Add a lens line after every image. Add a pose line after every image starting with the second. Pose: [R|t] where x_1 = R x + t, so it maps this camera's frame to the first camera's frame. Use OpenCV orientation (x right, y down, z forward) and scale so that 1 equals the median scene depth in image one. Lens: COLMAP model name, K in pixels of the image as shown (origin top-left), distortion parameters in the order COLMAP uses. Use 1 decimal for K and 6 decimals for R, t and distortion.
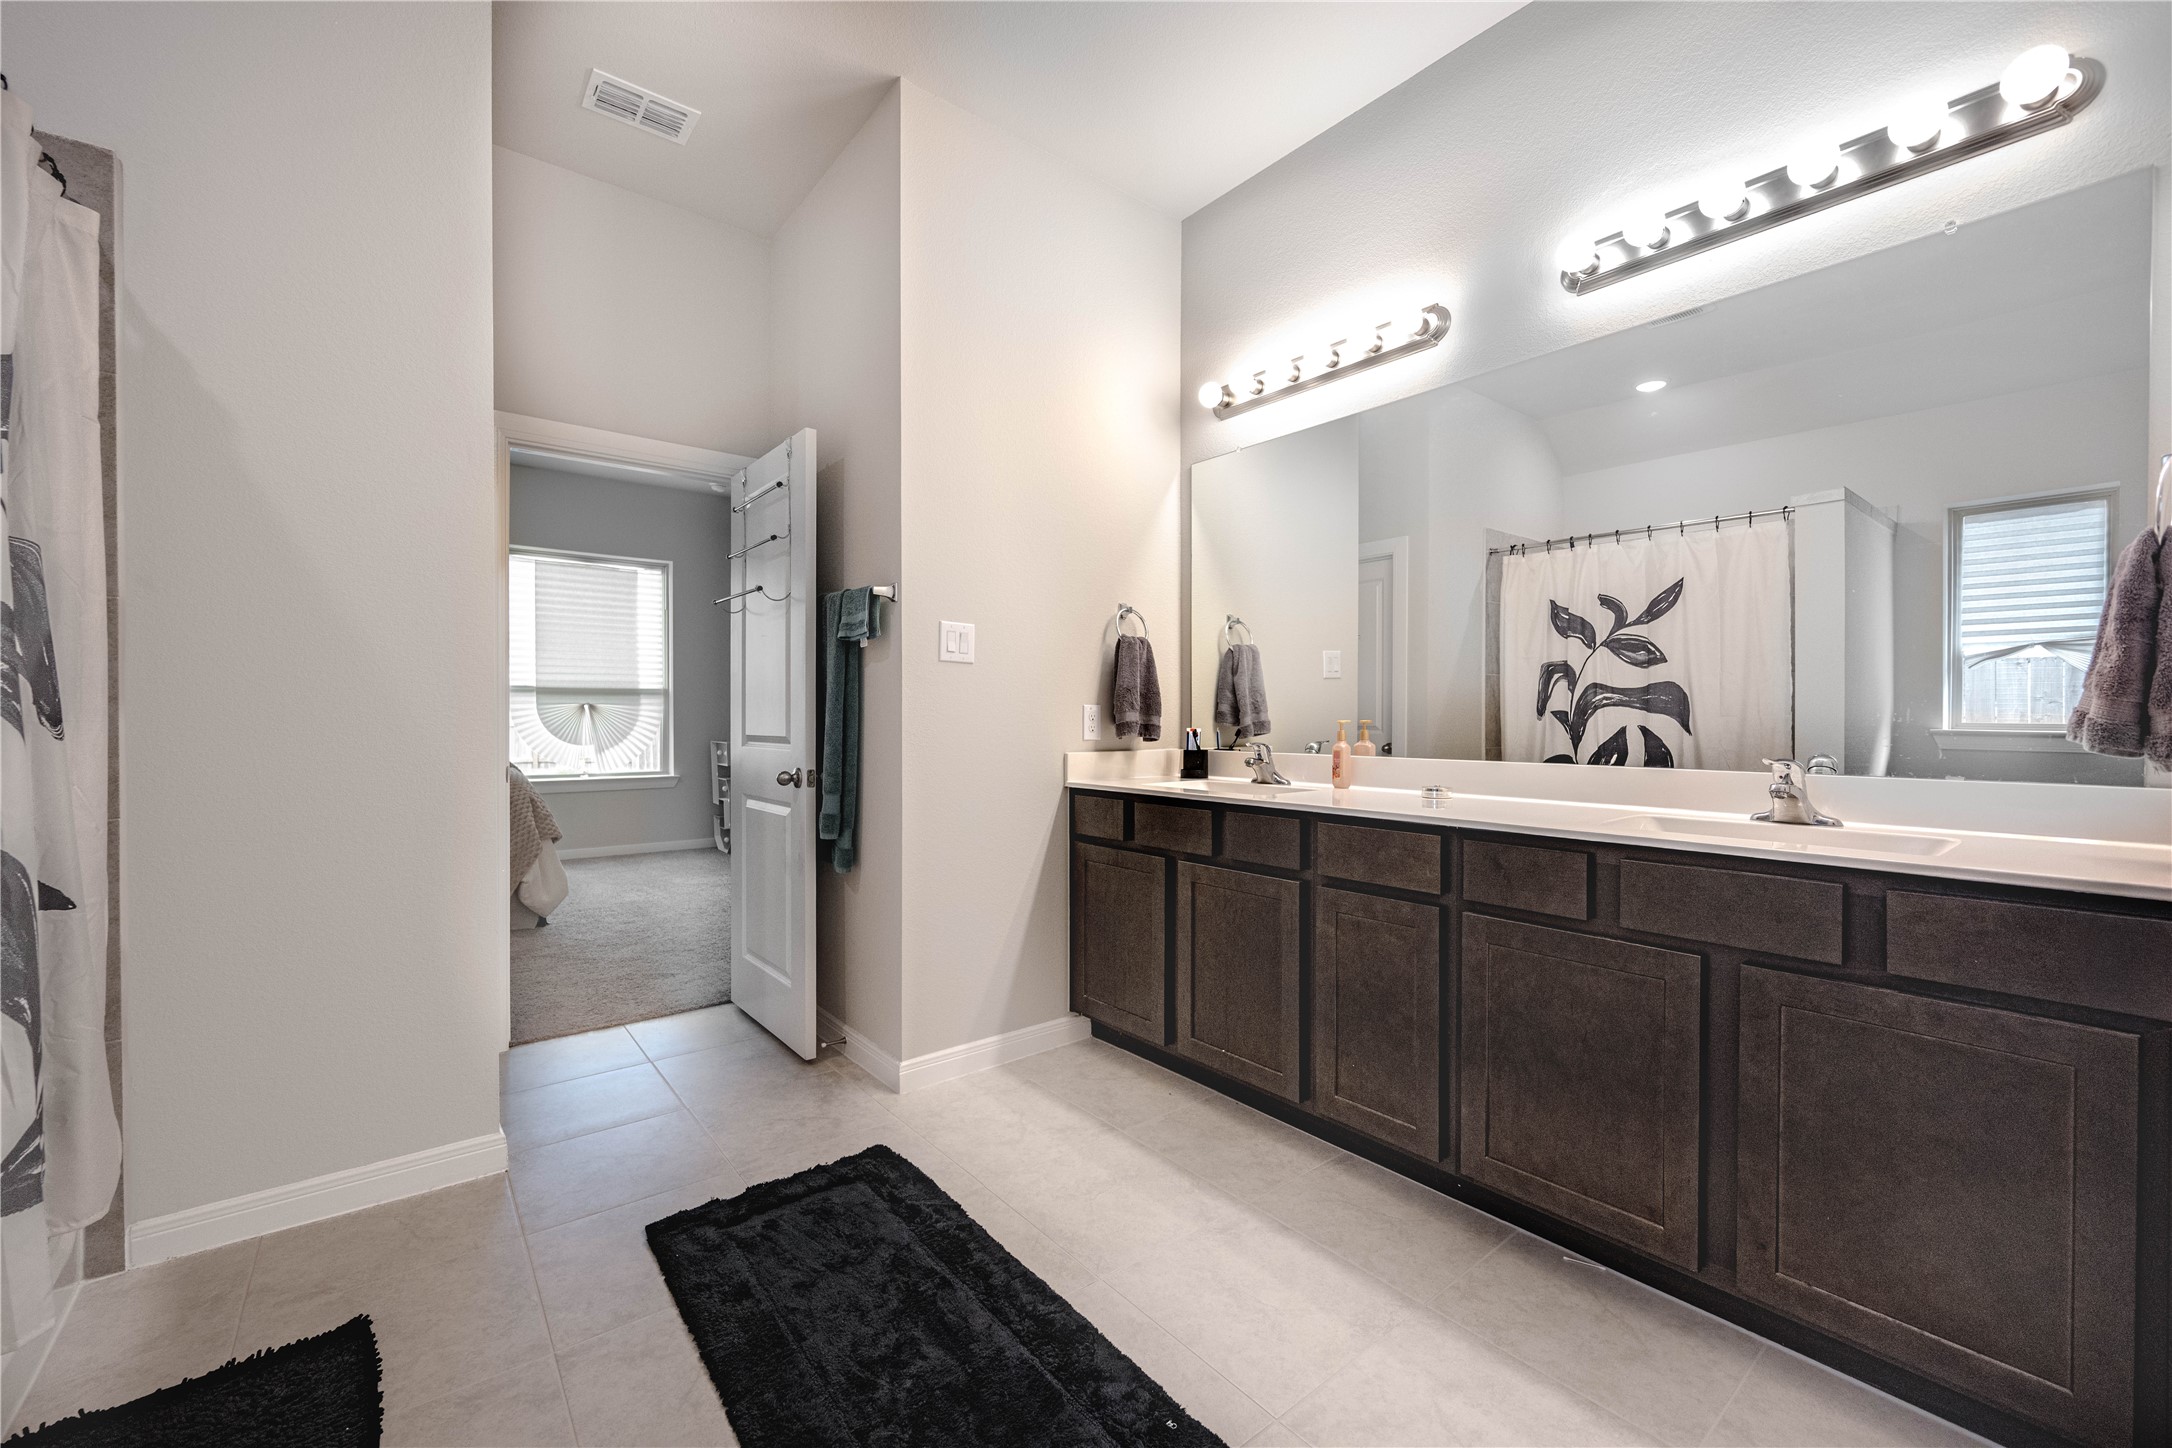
lens RADIAL K [[874.2, 0, 1081.9], [0, 874.2, 727.2], [0, 0, 1]] dist [-0.001130, 0.000322]
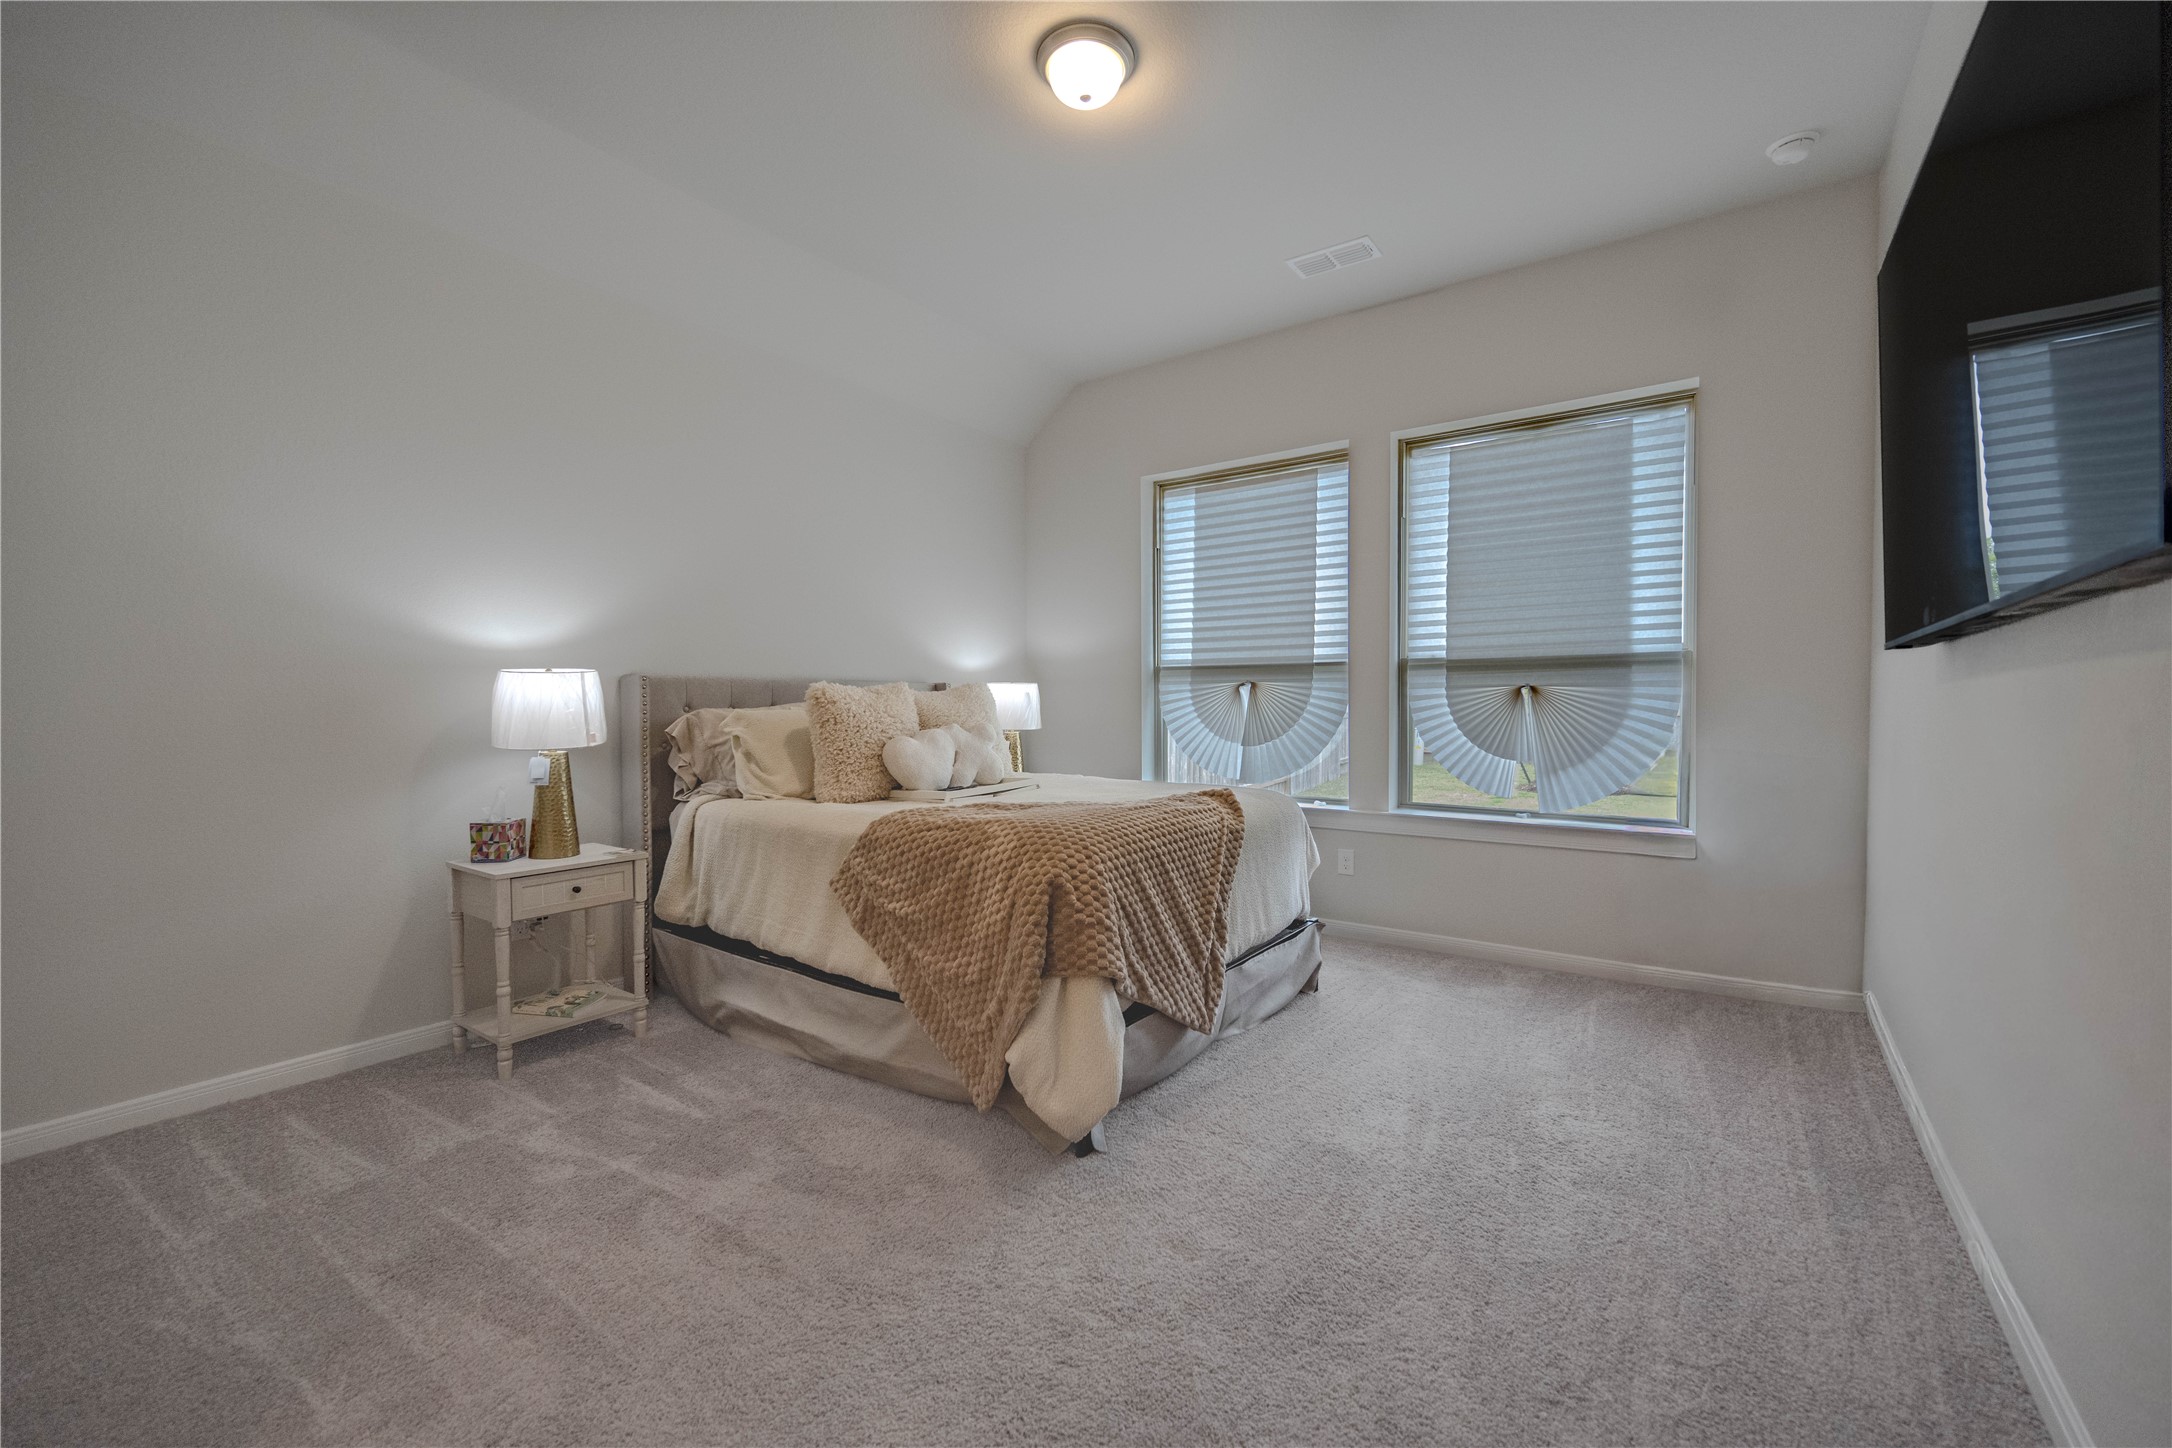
lens RADIAL K [[874.2, 0, 1081.8], [0, 874.2, 716.6], [0, 0, 1]] dist [-0.001130, 0.000322]
pose [[0.264737, 0.011804, -0.964248, -0.273690], [-0.007660, 0.999919, 0.010138, -0.027011], [0.964290, 0.004702, 0.264806, 1.485978]]
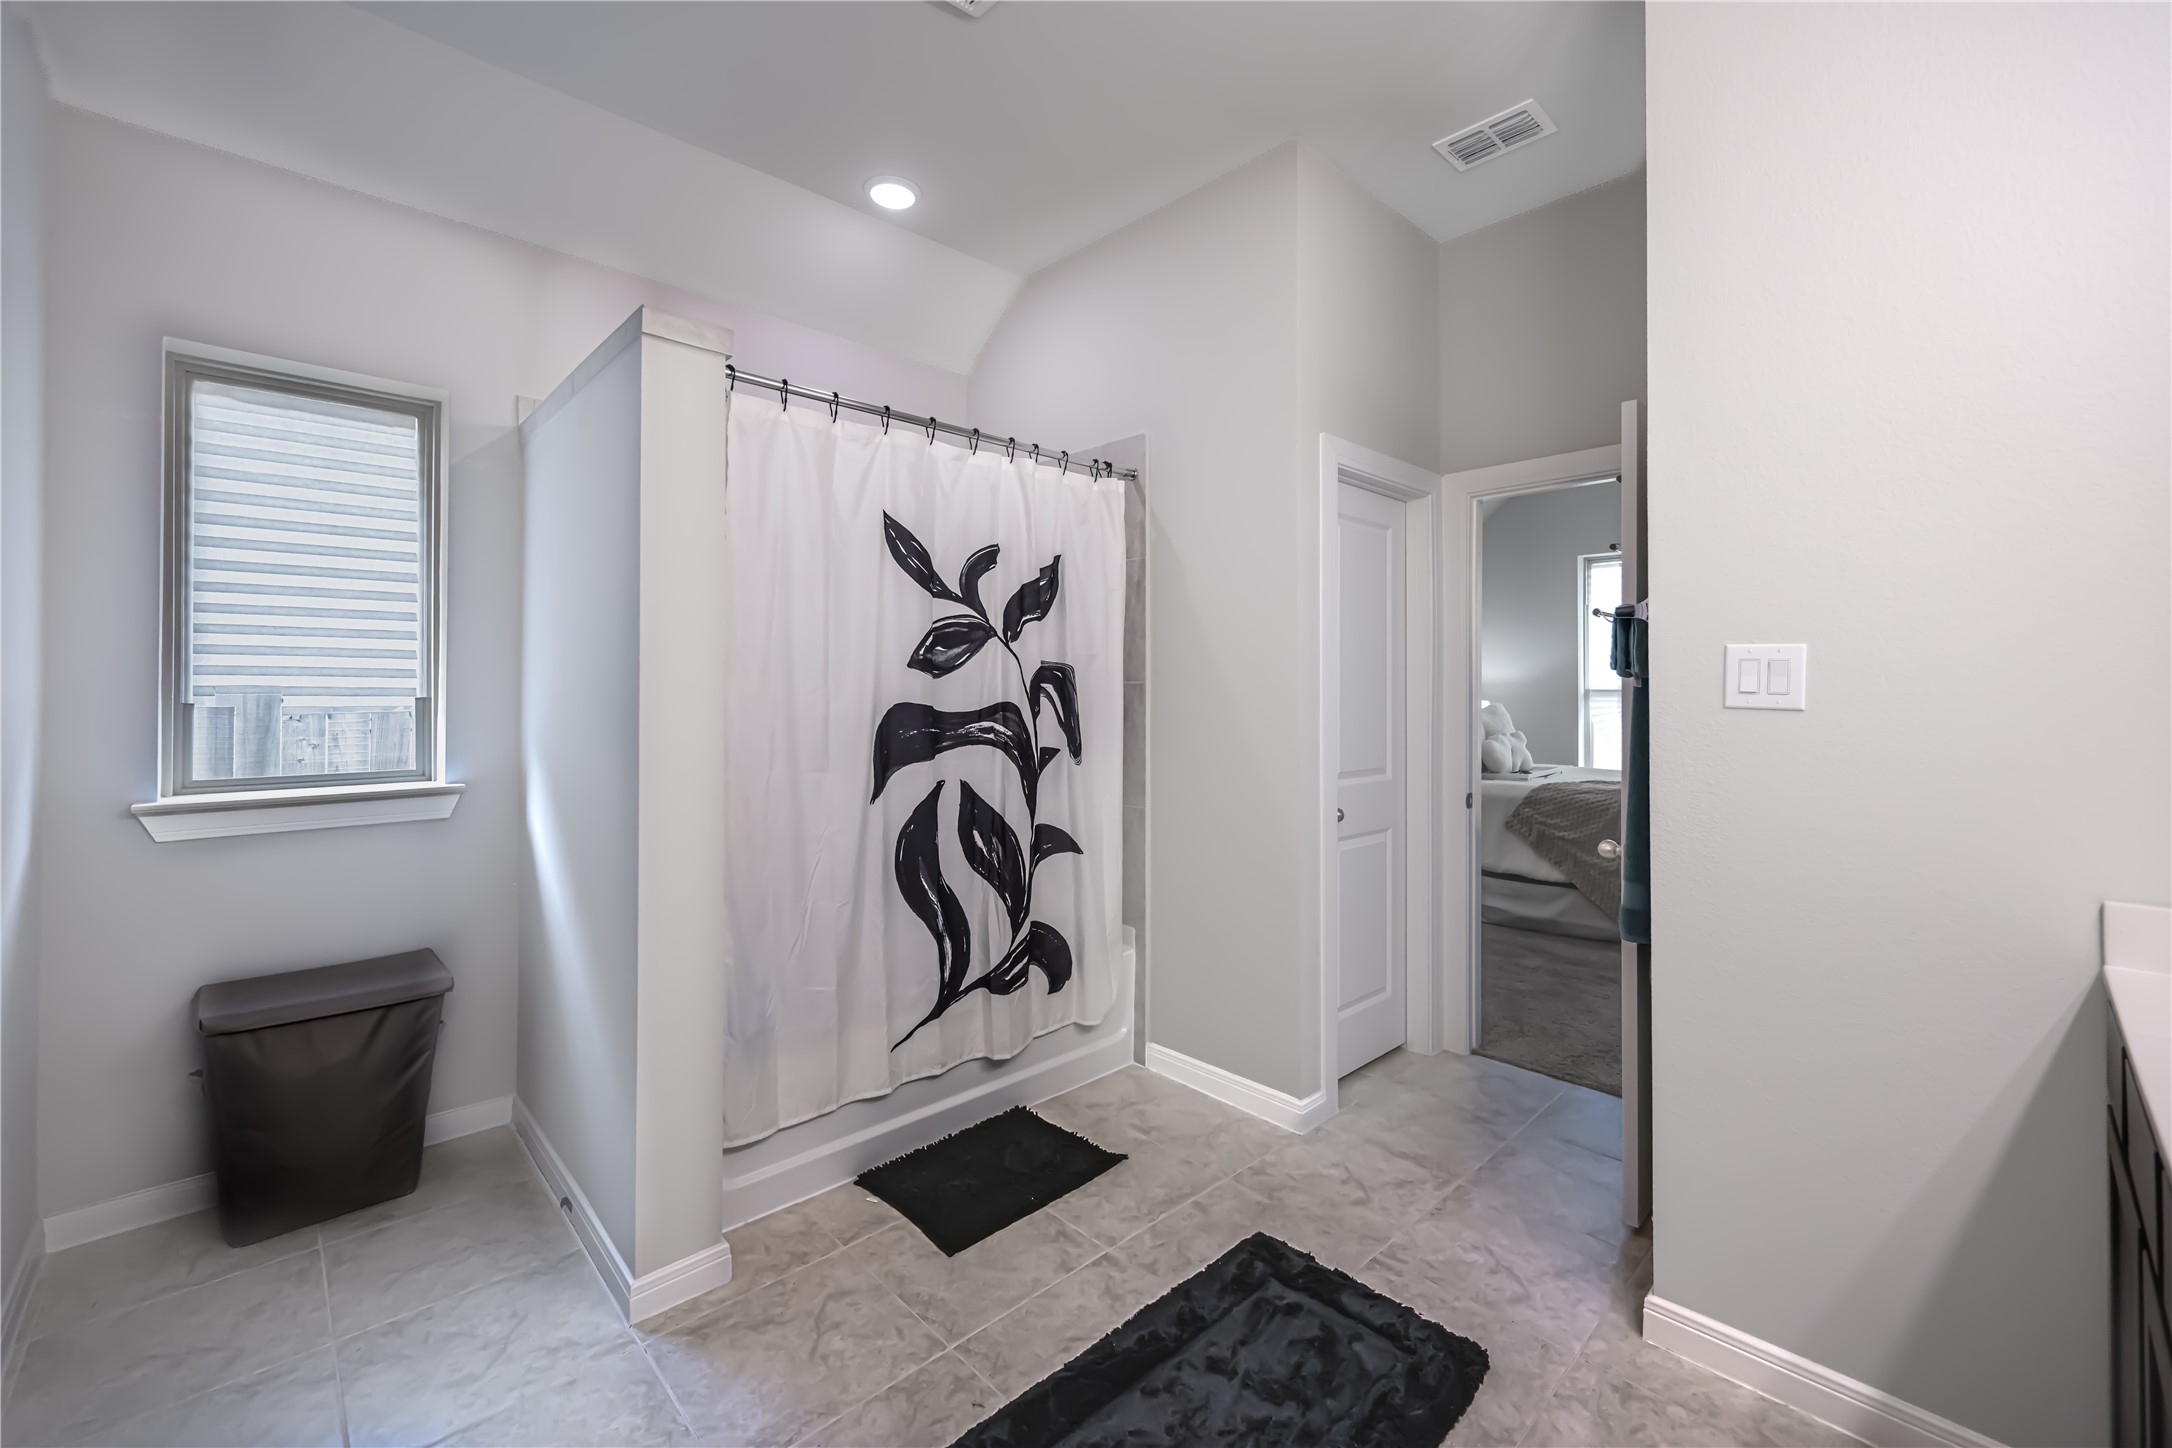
lens RADIAL K [[874.2, 0, 1107.4], [0, 874.2, 686.9], [0, 0, 1]] dist [-0.001130, 0.000322]
pose [[0.096744, -0.007979, -0.995277, 0.414098], [-0.014905, 0.999844, -0.009465, -0.076126], [0.995198, 0.015750, 0.096610, 0.477104]]
